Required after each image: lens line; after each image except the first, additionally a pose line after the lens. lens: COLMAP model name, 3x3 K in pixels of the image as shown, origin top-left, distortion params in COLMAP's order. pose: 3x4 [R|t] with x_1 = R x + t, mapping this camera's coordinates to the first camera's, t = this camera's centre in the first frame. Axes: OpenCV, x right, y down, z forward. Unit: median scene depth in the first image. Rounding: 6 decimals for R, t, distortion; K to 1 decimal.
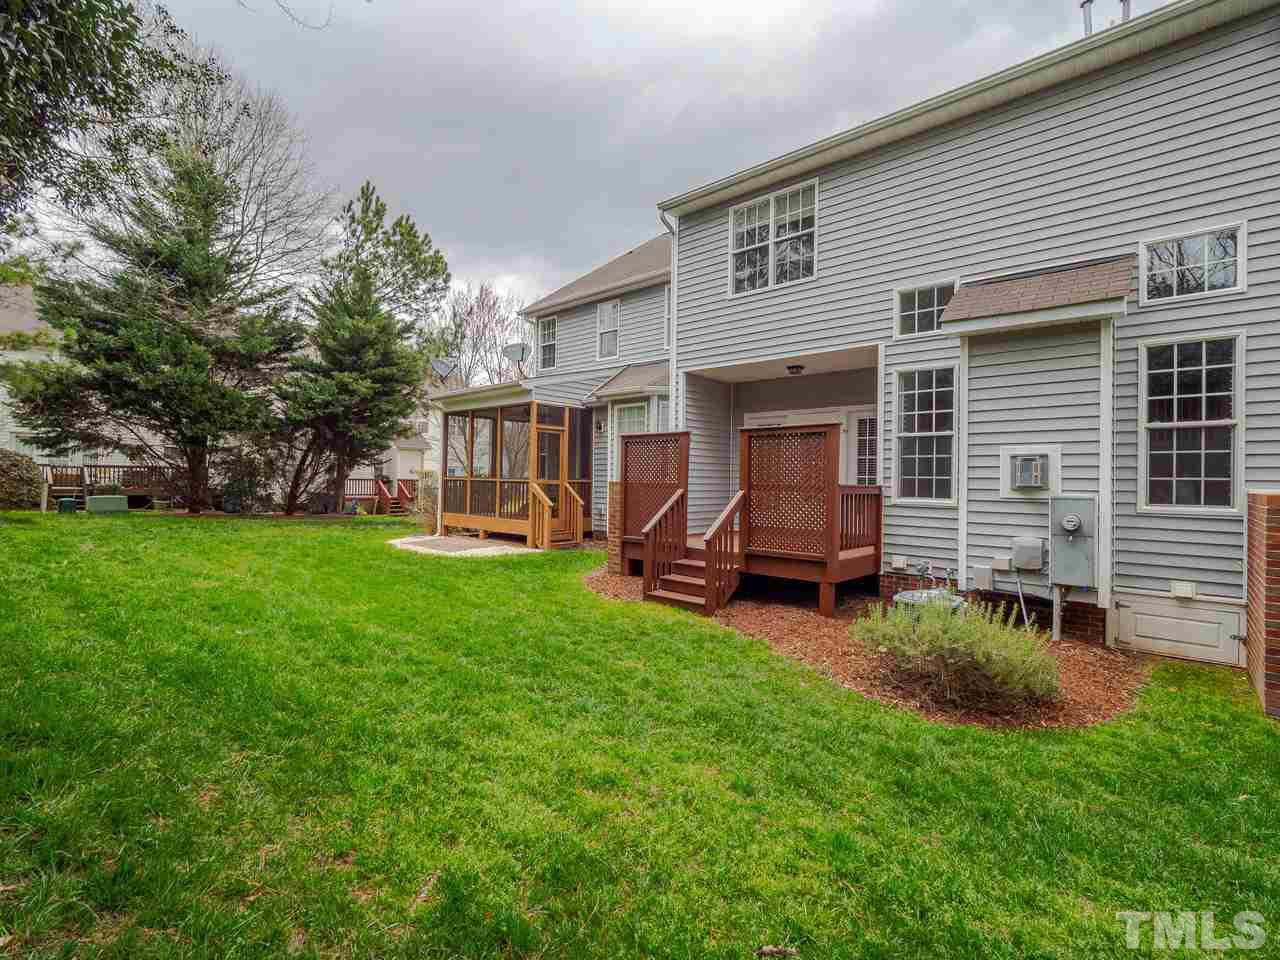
lens RADIAL K [[615.1, 0, 635.9], [0, 615.1, 478.9], [0, 0, 1]] dist [0.002903, -0.004668]
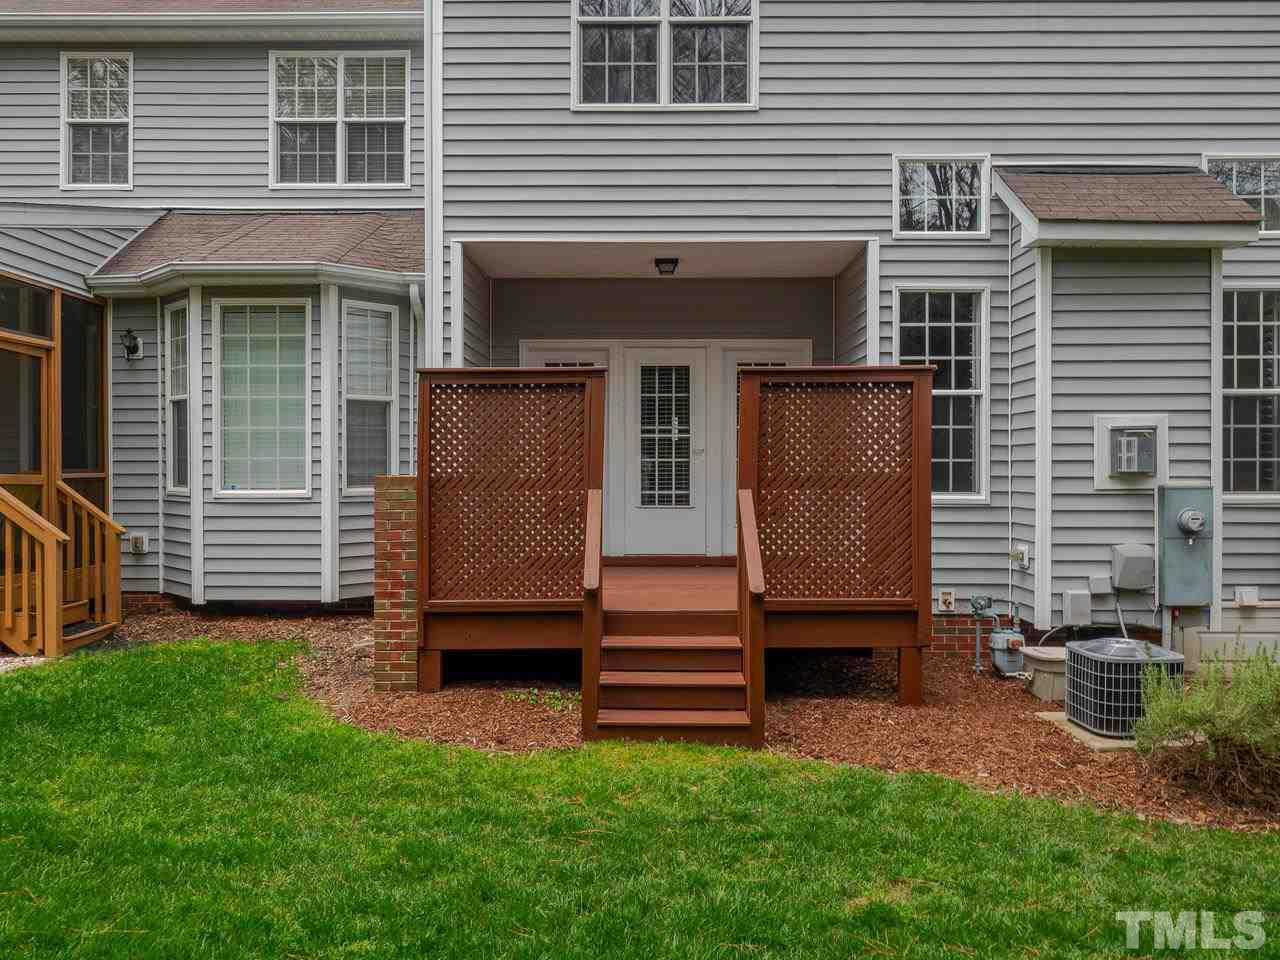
lens RADIAL K [[1002.8, 0, 647.2], [0, 1002.8, 473.7], [0, 0, 1]] dist [0.002405, 0.000900]
pose [[0.736918, -0.017913, 0.675745, -0.414922], [0.009759, 0.999827, 0.015862, -0.007608], [-0.675912, -0.005094, 0.736965, 0.399866]]
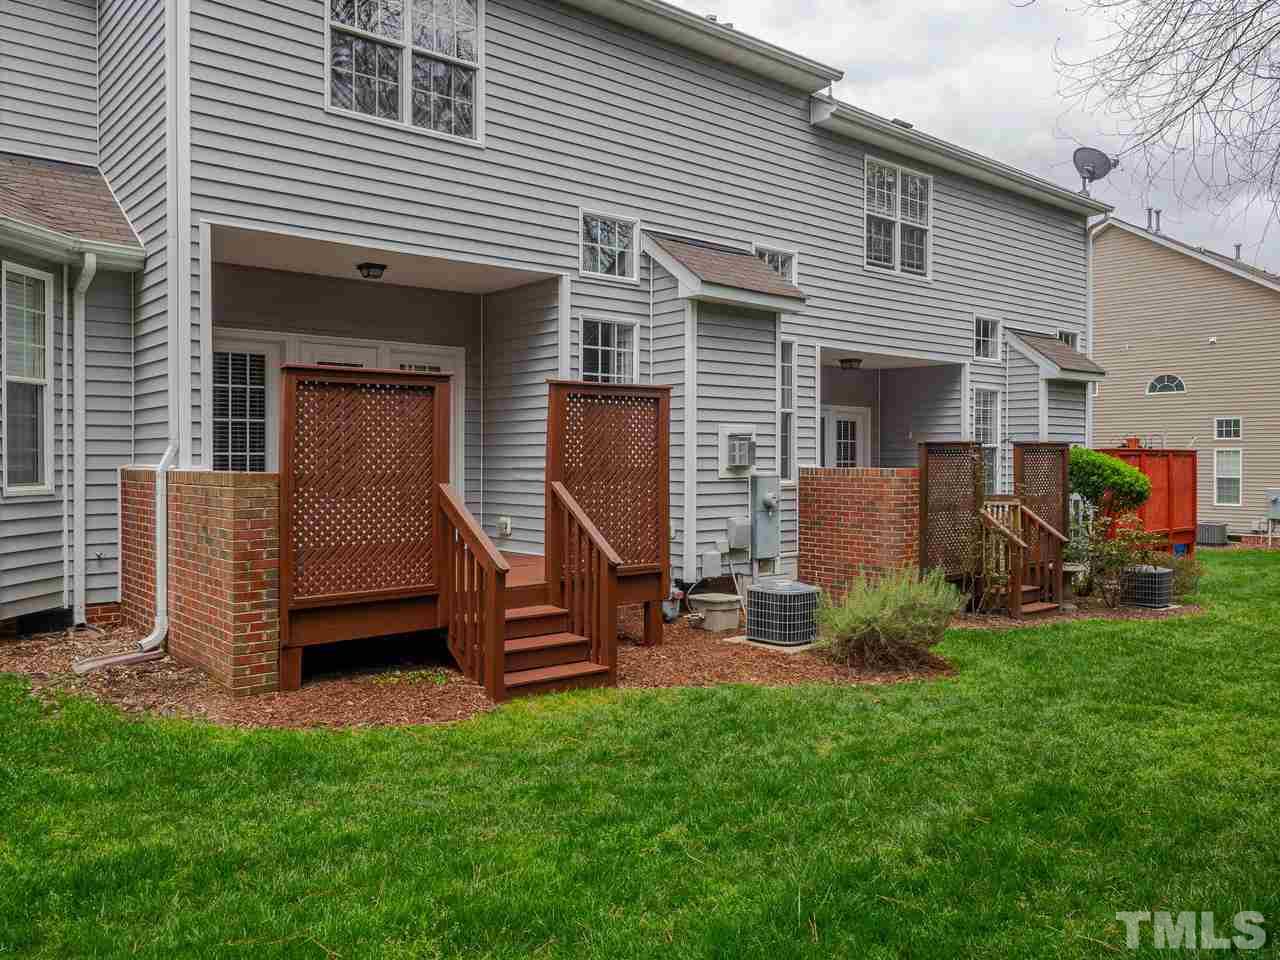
lens RADIAL K [[1002.8, 0, 661.8], [0, 1002.8, 471.4], [0, 0, 1]] dist [0.002405, 0.000900]
pose [[0.106706, -0.026336, 0.993942, -0.747042], [-0.000555, 0.999647, 0.026546, -0.016513], [-0.994290, -0.003384, 0.106654, 0.719423]]
